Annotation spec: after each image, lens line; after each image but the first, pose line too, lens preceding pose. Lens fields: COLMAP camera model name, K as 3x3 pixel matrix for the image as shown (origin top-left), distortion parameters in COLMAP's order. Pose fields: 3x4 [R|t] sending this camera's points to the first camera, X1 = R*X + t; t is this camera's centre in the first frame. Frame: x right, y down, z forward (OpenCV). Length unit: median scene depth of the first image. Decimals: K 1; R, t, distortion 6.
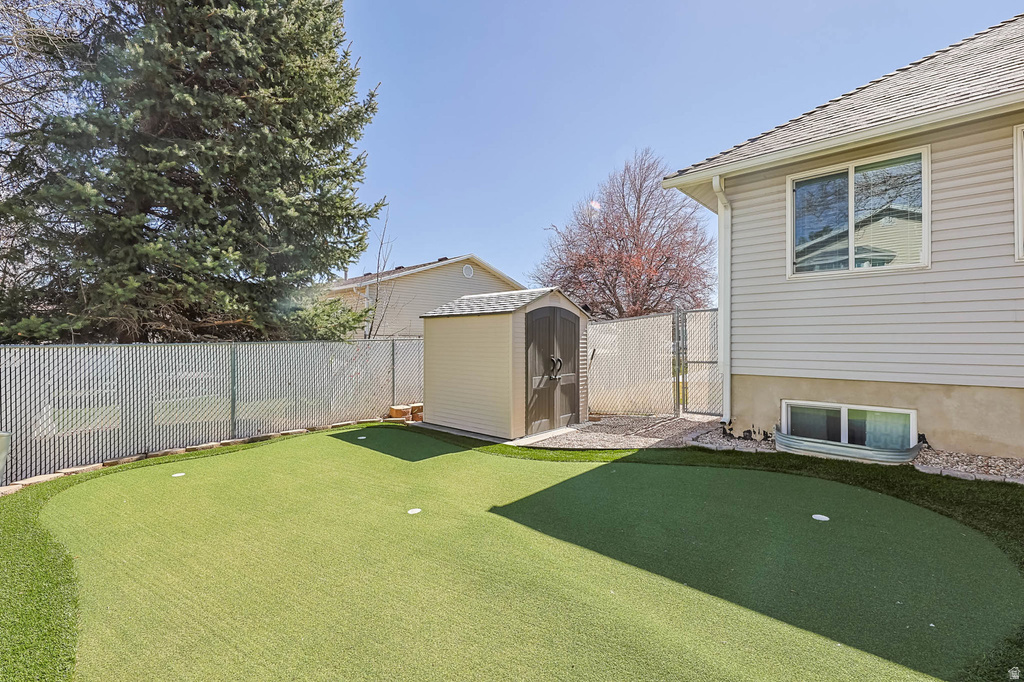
lens RADIAL K [[424.9, 0, 508.9], [0, 424.9, 348.3], [0, 0, 1]] dist [-0.000767, -0.000096]
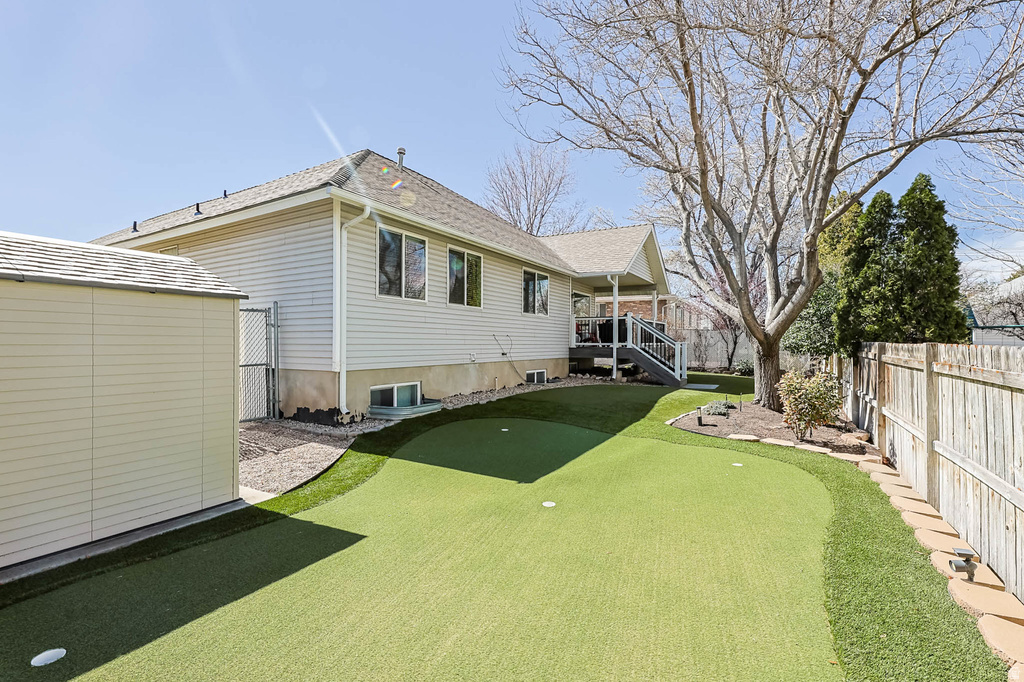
lens RADIAL K [[440.3, 0, 512.0], [0, 440.3, 341.0], [0, 0, 1]] dist [0.000020, -0.000010]
pose [[-0.189344, 0.005134, 0.981897, -0.677918], [0.015440, 0.999878, -0.002251, -0.011505], [-0.981789, 0.014734, -0.189401, 0.682330]]
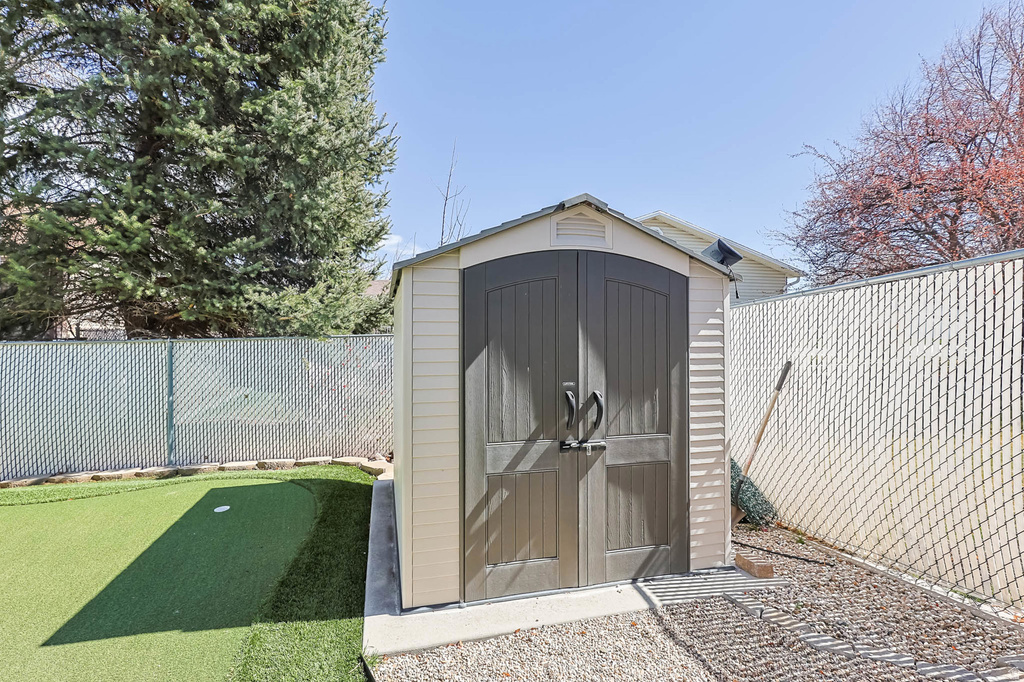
lens RADIAL K [[426.6, 0, 508.3], [0, 426.6, 327.9], [0, 0, 1]] dist [-0.001316, -0.000414]
pose [[0.819249, -0.003117, -0.573429, 0.281846], [-0.010566, 0.999733, -0.020529, -0.024064], [0.573341, 0.022878, 0.818998, 0.698853]]
